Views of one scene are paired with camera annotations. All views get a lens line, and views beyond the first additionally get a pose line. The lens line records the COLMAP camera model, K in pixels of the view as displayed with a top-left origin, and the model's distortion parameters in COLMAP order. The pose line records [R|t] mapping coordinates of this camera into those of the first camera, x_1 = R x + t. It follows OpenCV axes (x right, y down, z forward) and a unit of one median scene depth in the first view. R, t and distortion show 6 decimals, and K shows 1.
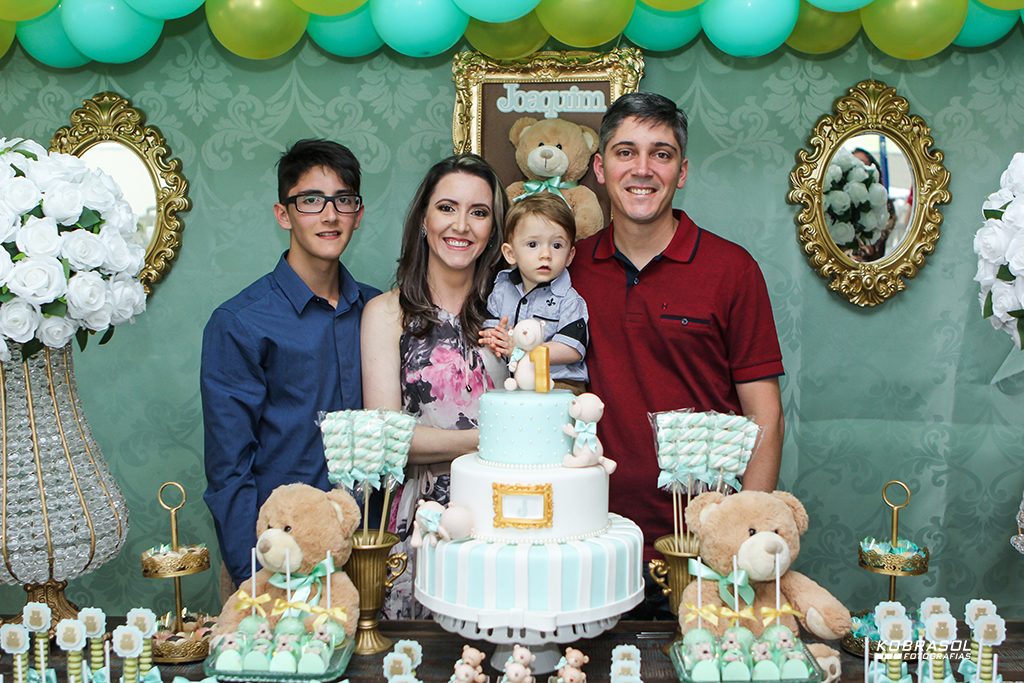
lens RADIAL K [[1362.6, 0, 519.4], [0, 1362.6, 339.1], [0, 0, 1]] dist [-0.051750, 0.000000]
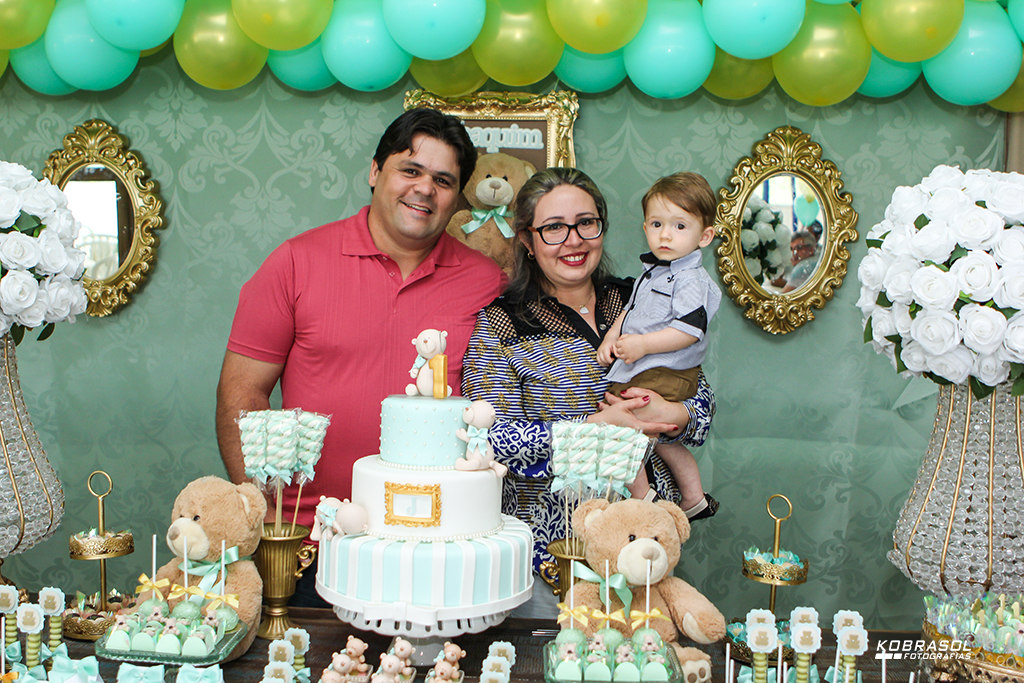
lens RADIAL K [[1173.2, 0, 509.5], [0, 1173.2, 342.7], [0, 0, 1]] dist [-0.071137, 0.000000]
pose [[0.999227, 0.032488, -0.022126, 0.070412], [-0.032942, 0.999247, -0.020488, 0.010076], [0.021444, 0.021201, 0.999545, 0.071399]]
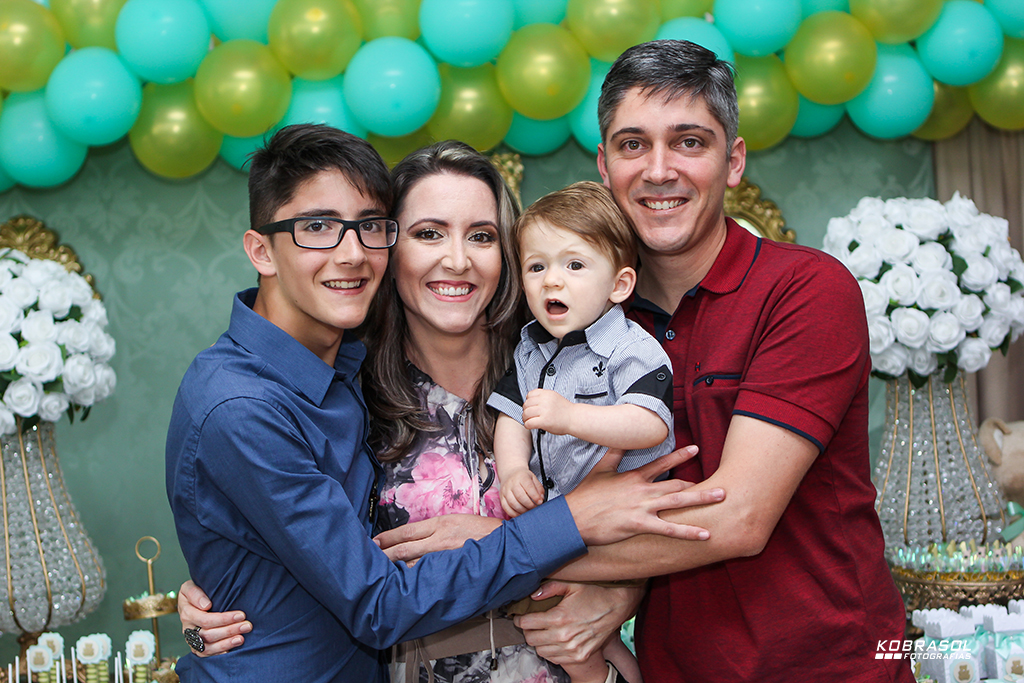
lens RADIAL K [[1715.6, 0, 518.1], [0, 1715.6, 338.8], [0, 0, 1]] dist [0.028260, 0.000000]
pose [[0.993708, -0.056368, 0.096780, -0.061480], [0.066557, 0.992189, -0.105504, 0.094320], [-0.090077, 0.111282, 0.989698, -0.414200]]
